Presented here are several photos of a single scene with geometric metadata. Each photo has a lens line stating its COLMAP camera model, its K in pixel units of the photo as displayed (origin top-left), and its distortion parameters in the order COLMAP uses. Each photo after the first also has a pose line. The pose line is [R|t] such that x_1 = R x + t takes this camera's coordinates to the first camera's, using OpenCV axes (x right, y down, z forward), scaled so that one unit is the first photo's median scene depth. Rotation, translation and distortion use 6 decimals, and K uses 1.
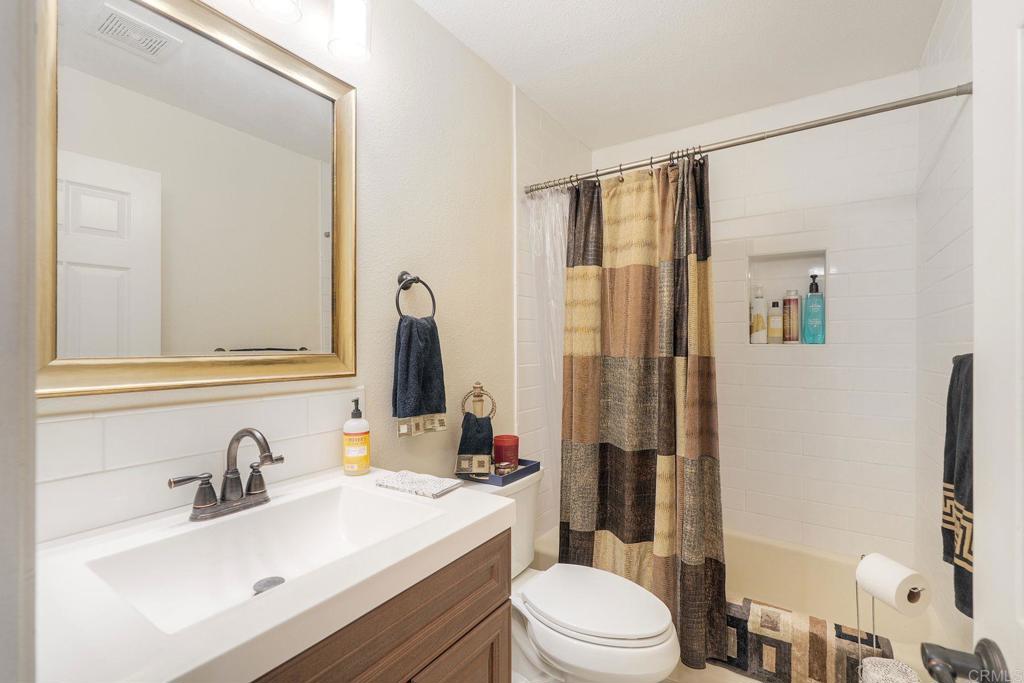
lens RADIAL K [[453.1, 0, 510.7], [0, 453.1, 342.9], [0, 0, 1]] dist [0.000869, 0.000430]
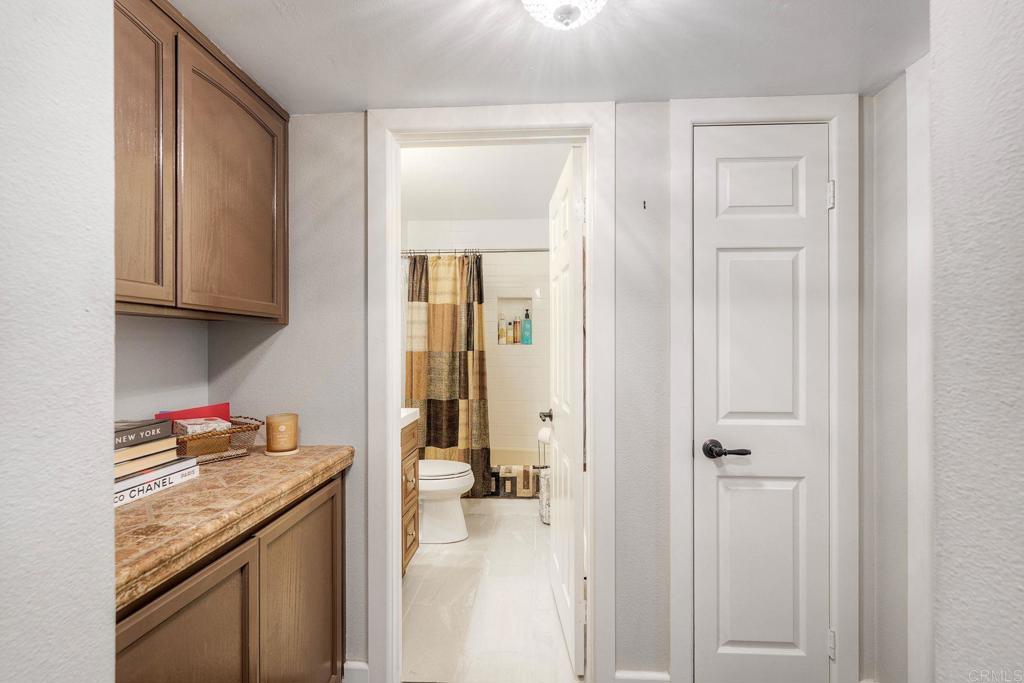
lens RADIAL K [[453.1, 0, 510.7], [0, 453.1, 342.9], [0, 0, 1]] dist [0.000869, 0.000430]
pose [[0.861875, -0.000856, 0.507120, -0.473042], [0.002456, 0.999994, -0.002487, -0.000345], [-0.507115, 0.003389, 0.861872, -0.800671]]
